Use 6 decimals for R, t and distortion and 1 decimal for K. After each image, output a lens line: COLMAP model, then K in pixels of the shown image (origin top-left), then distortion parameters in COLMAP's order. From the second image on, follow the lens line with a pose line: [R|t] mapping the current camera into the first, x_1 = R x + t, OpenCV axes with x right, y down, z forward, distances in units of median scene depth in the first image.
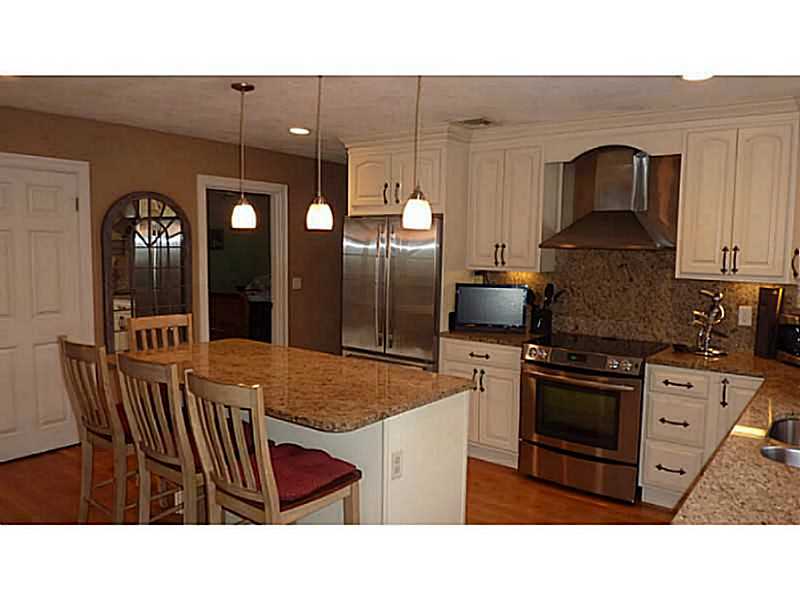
lens RADIAL K [[591.6, 0, 400.0], [0, 591.6, 300.0], [0, 0, 1]] dist [-0.044097, -0.003424]
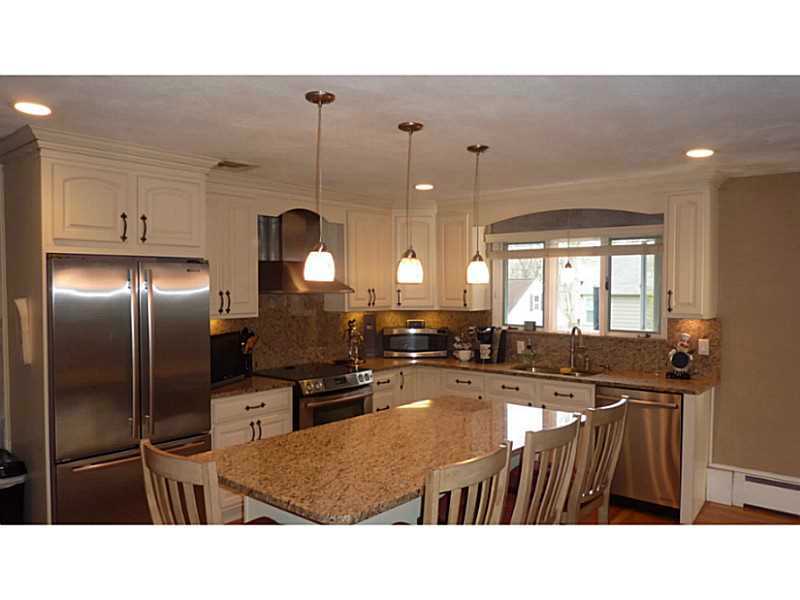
lens RADIAL K [[591.6, 0, 400.0], [0, 591.6, 300.0], [0, 0, 1]] dist [-0.044097, -0.003424]
pose [[0.049041, -0.042803, 0.997879, -0.997154], [0.093815, 0.994862, 0.038063, -0.116143], [-0.994381, 0.091749, 0.052804, 0.849034]]
